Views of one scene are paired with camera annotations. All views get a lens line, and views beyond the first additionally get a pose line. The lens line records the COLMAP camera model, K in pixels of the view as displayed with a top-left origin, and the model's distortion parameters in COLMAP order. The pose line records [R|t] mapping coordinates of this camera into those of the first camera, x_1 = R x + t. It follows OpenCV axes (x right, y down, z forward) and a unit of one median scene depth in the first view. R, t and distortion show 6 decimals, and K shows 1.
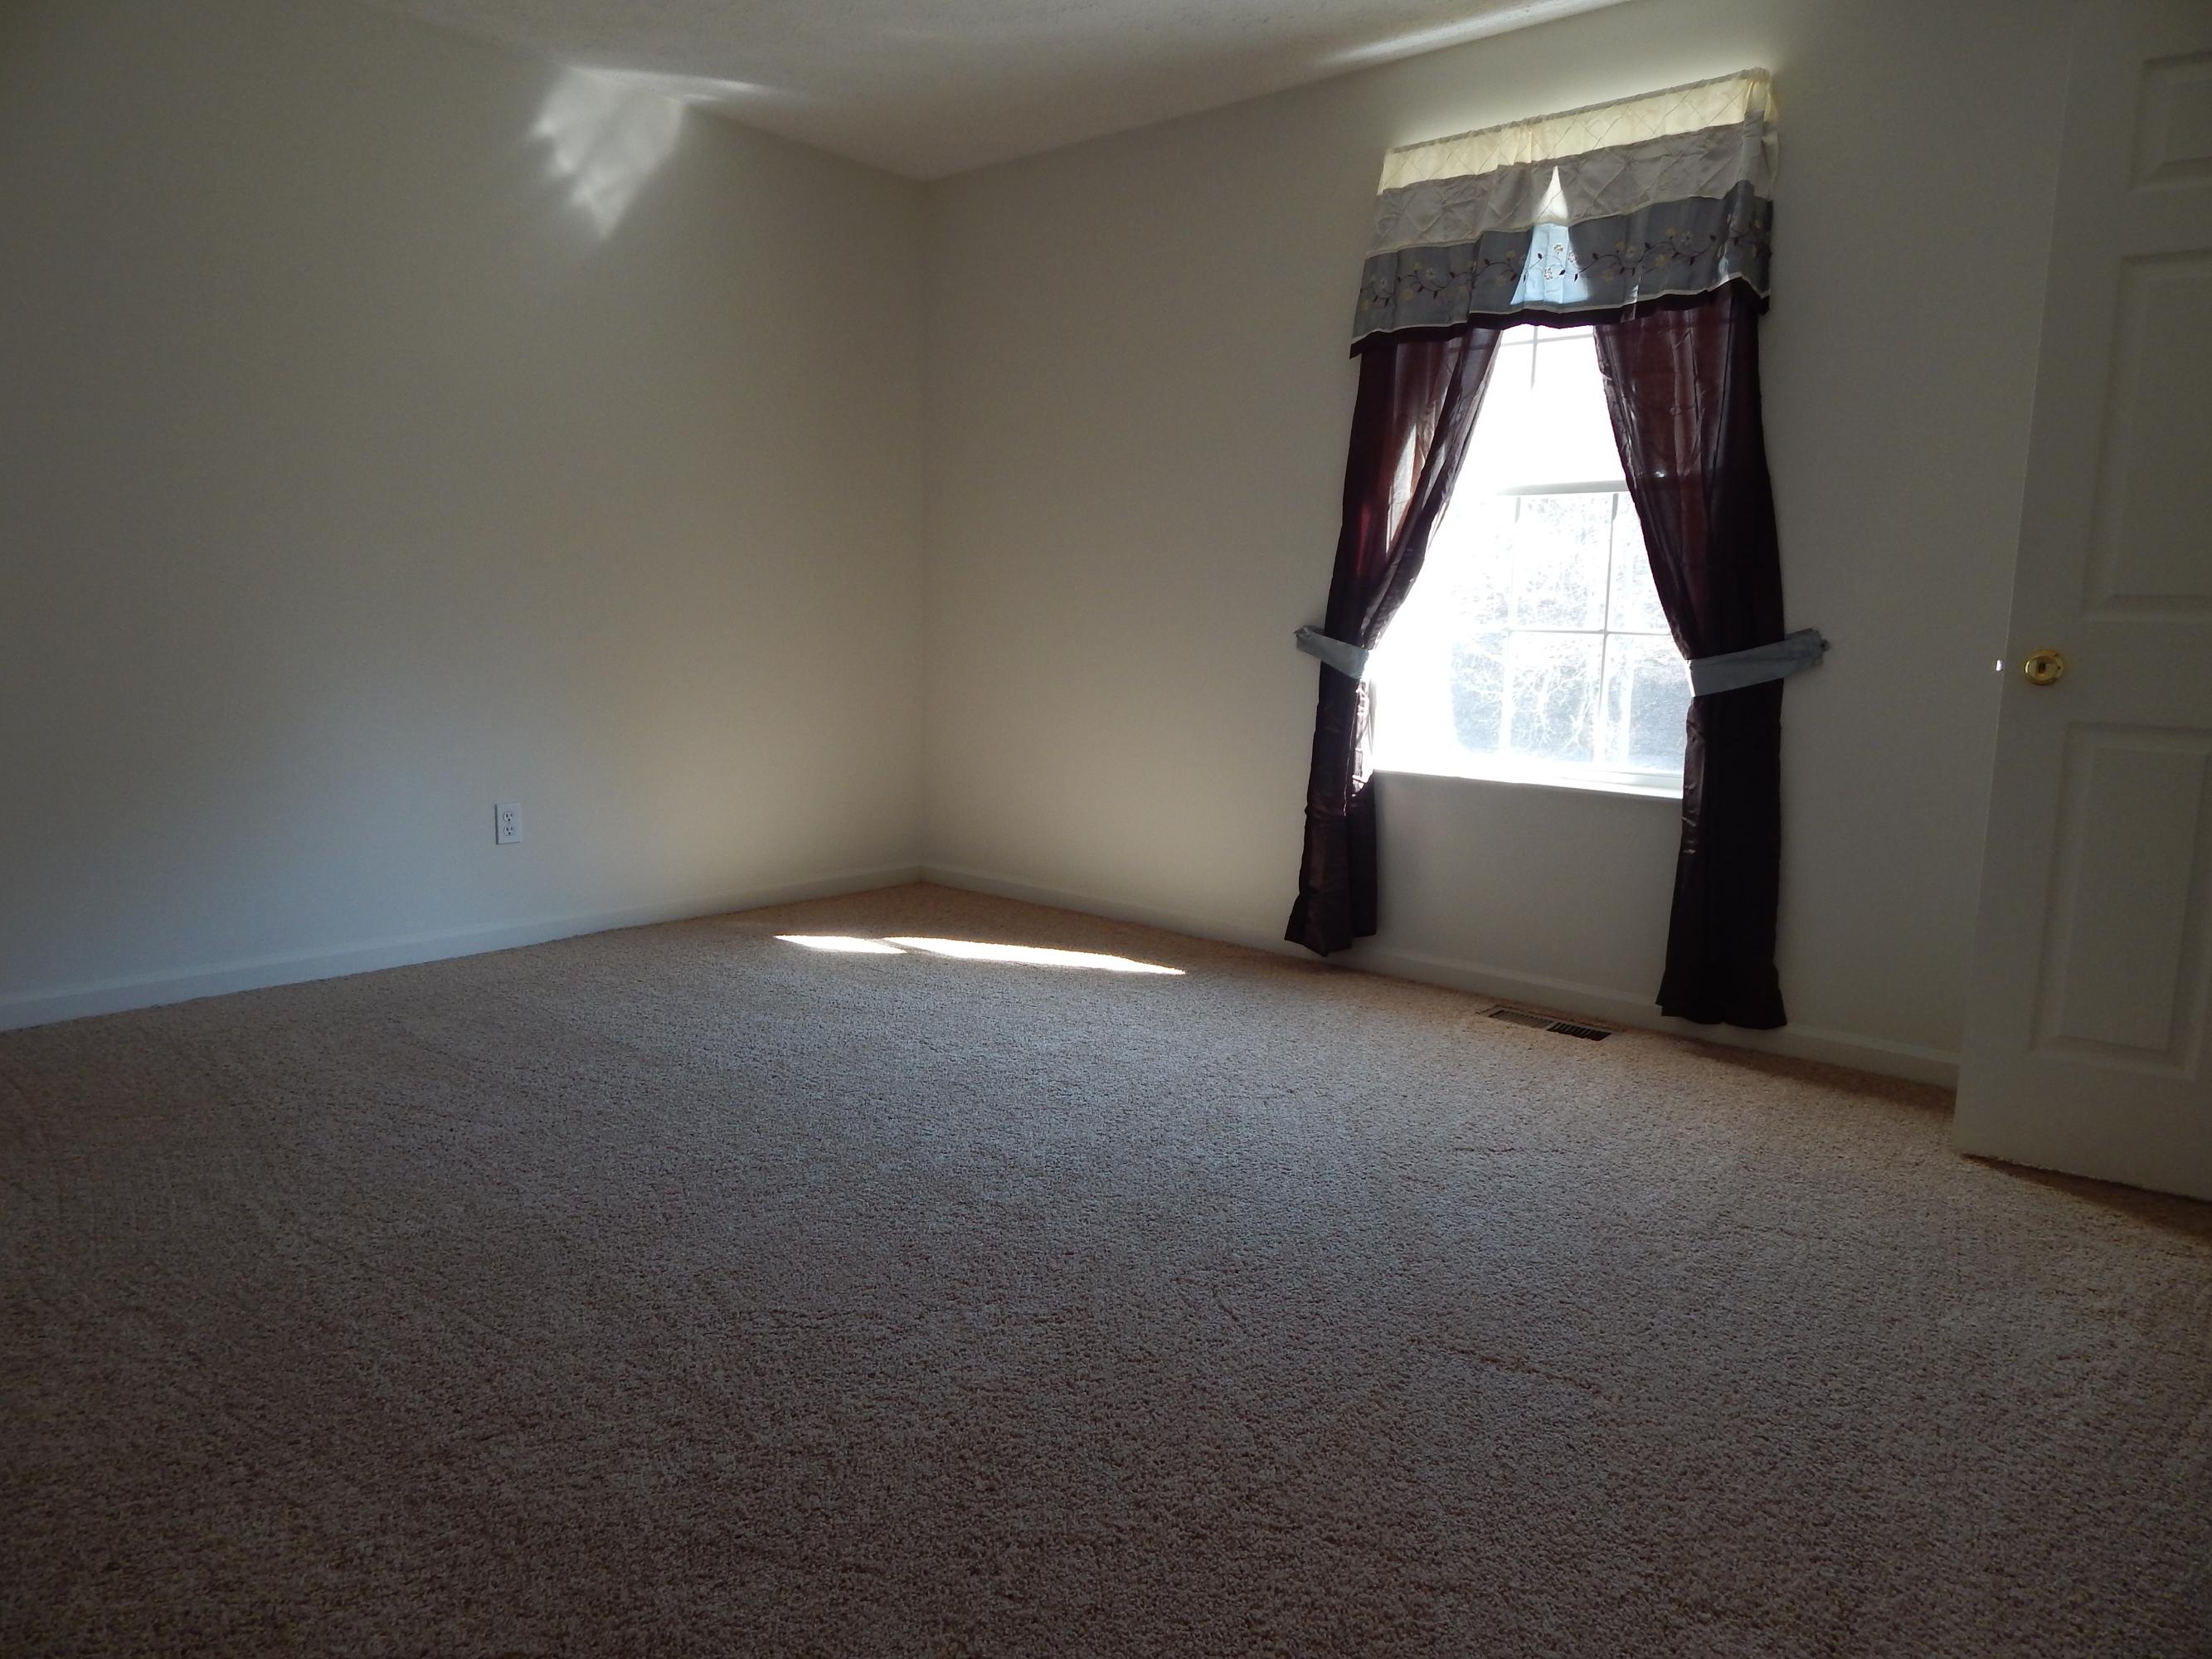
lens RADIAL K [[1452.5, 0, 1112.3], [0, 1452.5, 829.6], [0, 0, 1]] dist [0.003709, -0.005152]
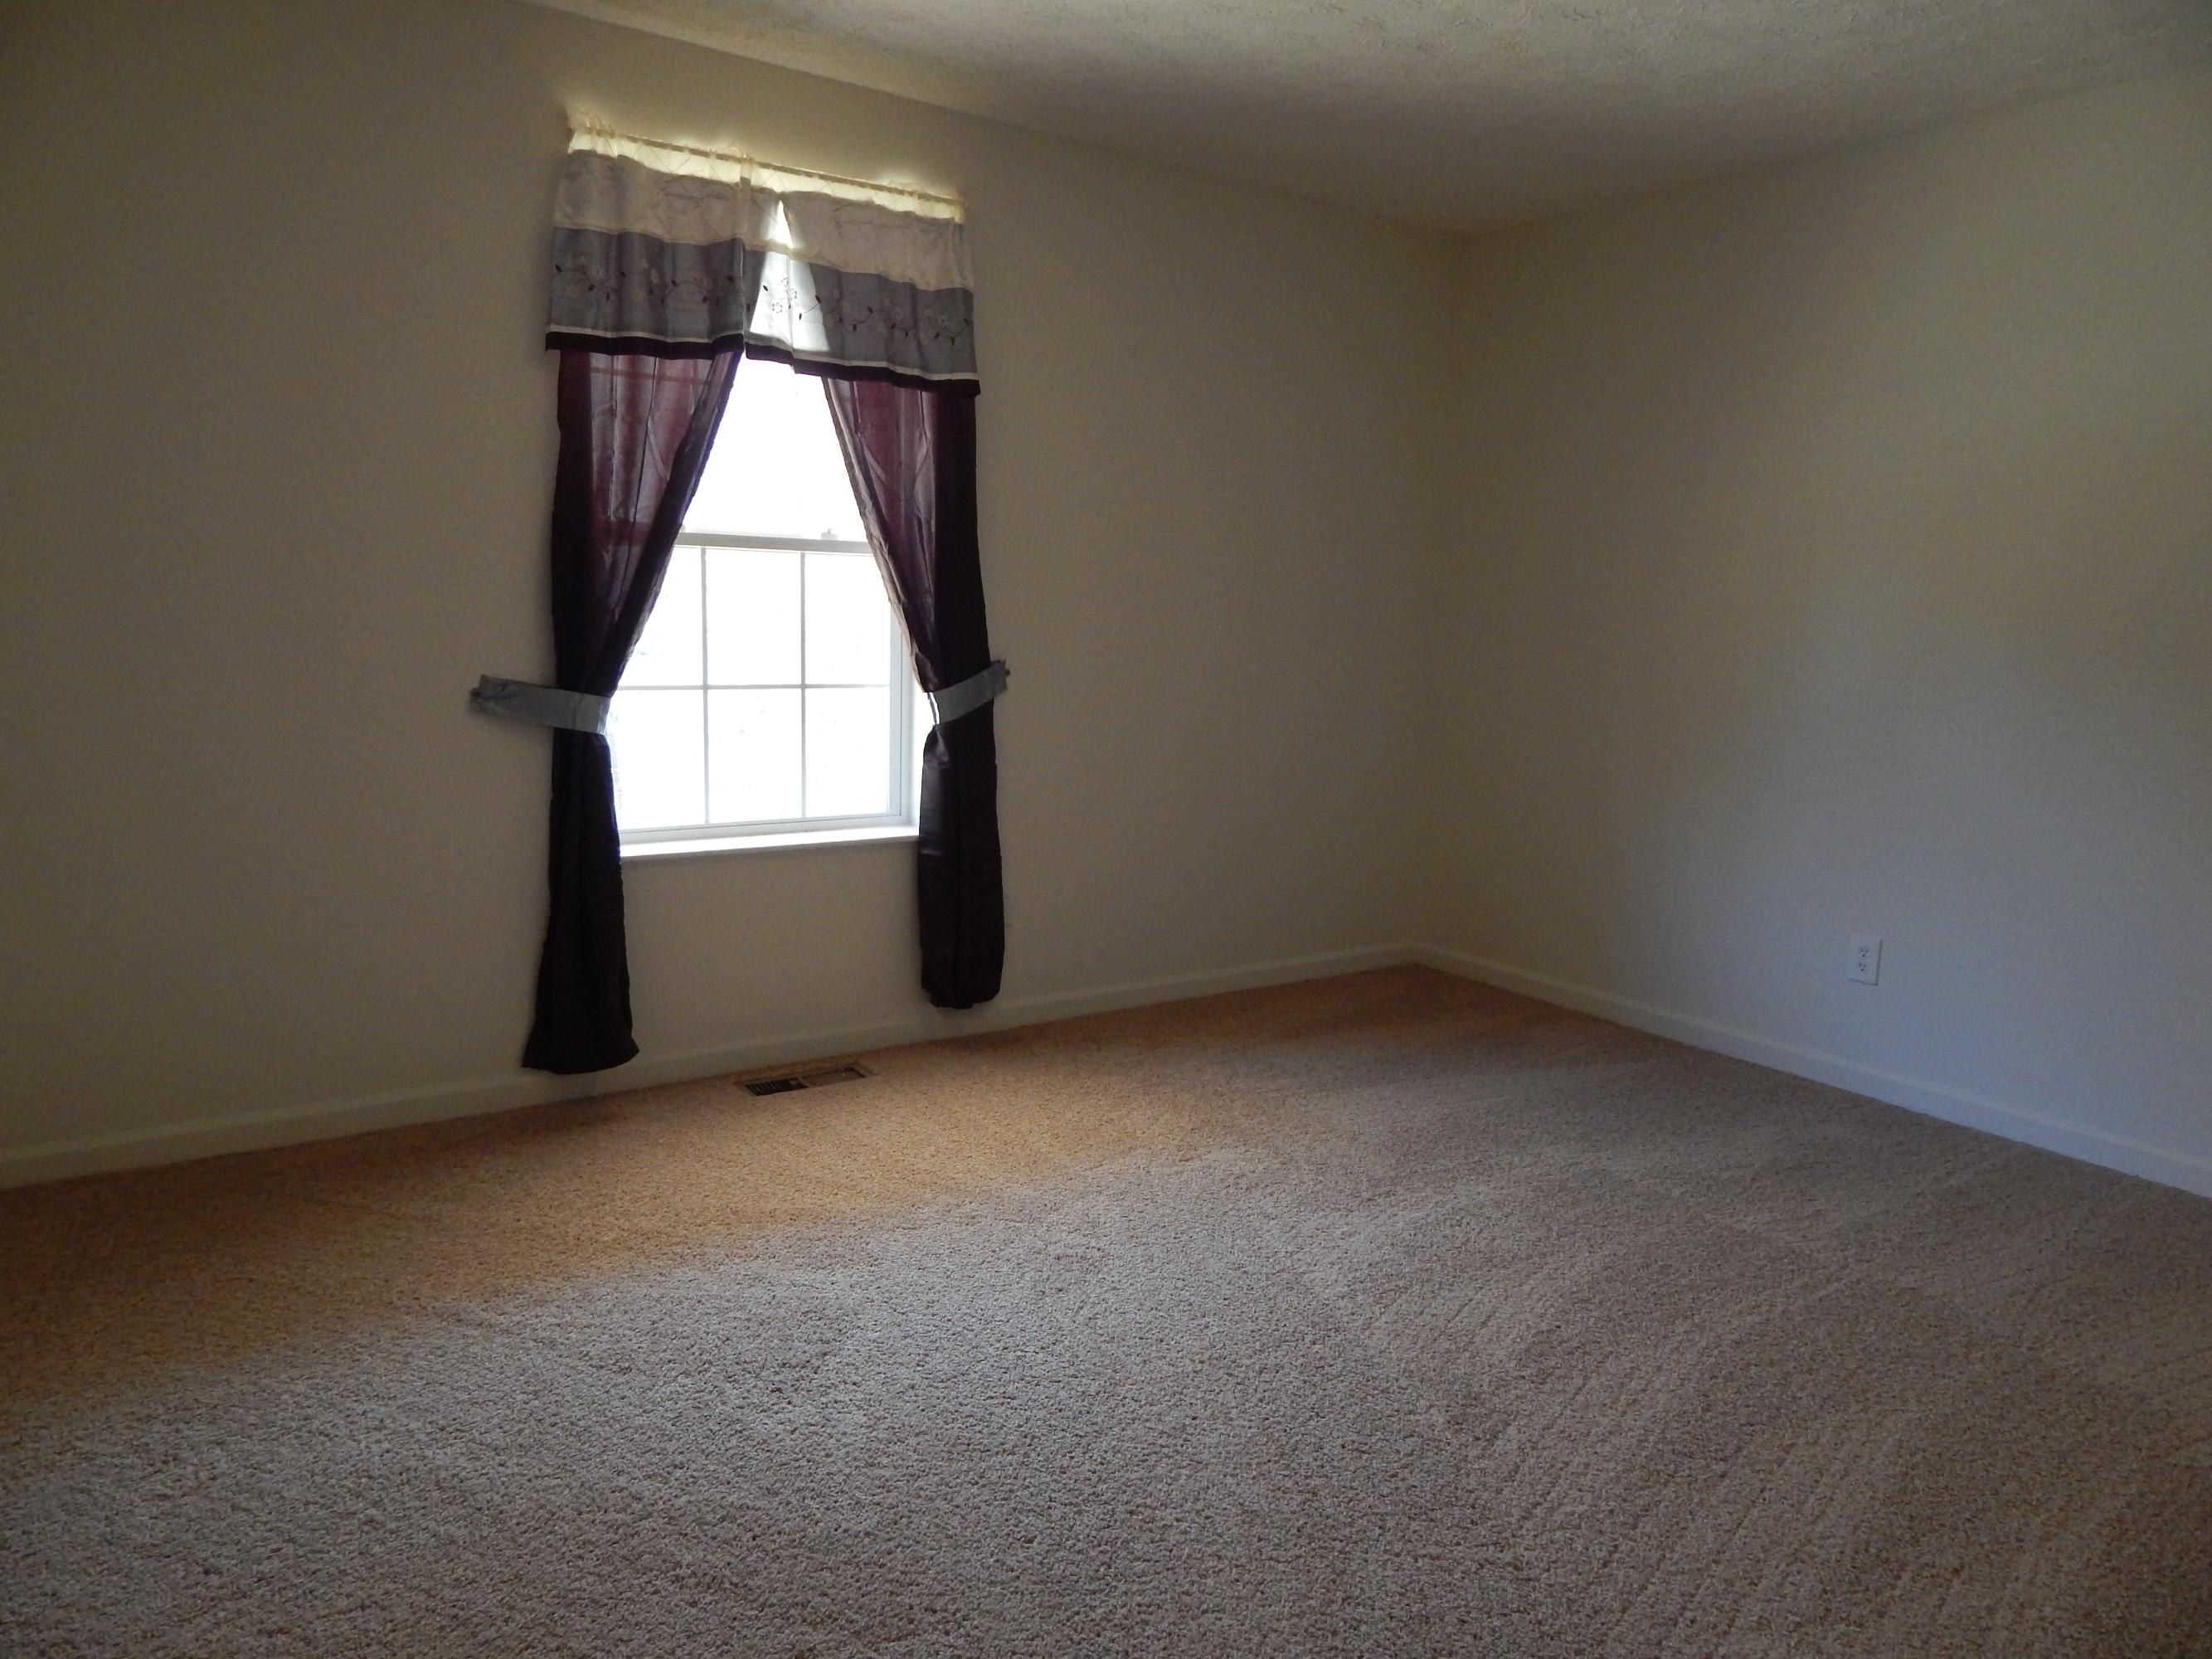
lens RADIAL K [[1452.5, 0, 1112.3], [0, 1452.5, 829.6], [0, 0, 1]] dist [0.003709, -0.005152]
pose [[0.248997, -0.147963, 0.957135, -0.645688], [0.150792, 0.982132, 0.112599, -0.113370], [-0.956693, 0.116292, 0.266859, 0.560515]]
